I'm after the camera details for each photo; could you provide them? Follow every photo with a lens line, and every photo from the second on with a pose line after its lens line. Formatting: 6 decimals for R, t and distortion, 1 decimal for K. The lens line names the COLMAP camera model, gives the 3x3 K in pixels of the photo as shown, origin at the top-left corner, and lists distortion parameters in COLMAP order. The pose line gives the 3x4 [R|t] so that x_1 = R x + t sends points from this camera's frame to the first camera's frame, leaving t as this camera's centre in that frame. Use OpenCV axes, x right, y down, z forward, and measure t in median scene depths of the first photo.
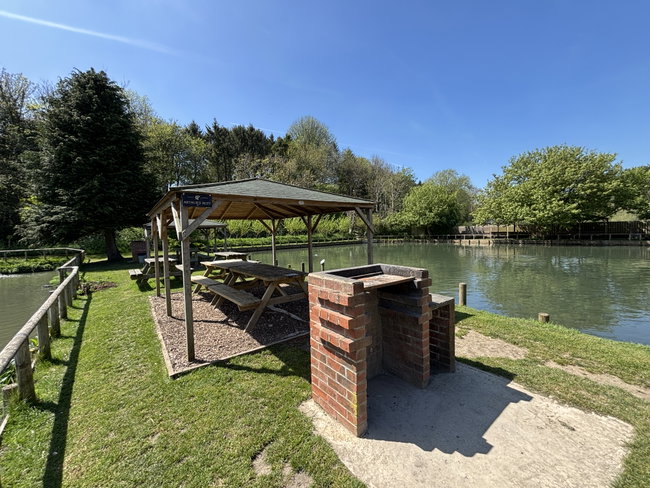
lens RADIAL K [[262.9, 0, 325.6], [0, 262.9, 243.3], [0, 0, 1]] dist [-0.002425, -0.000208]
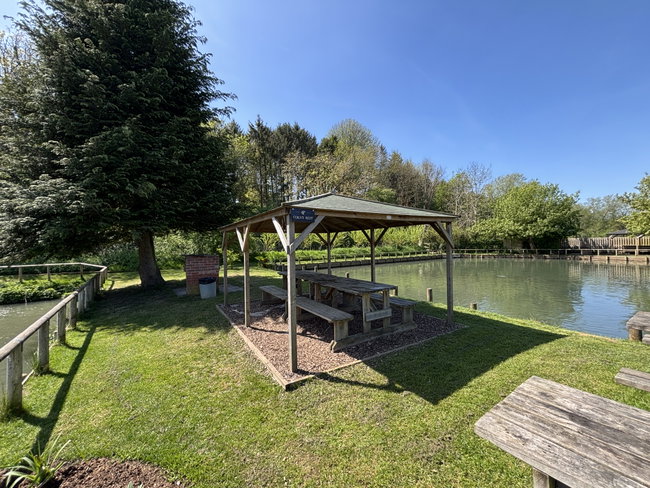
lens RADIAL K [[262.9, 0, 323.7], [0, 262.9, 245.0], [0, 0, 1]] dist [-0.002425, -0.000208]
pose [[0.997010, 0.008902, -0.076762, -0.151847], [-0.012215, 0.999009, -0.042796, -0.002683], [0.076305, 0.043605, 0.996131, 0.177404]]
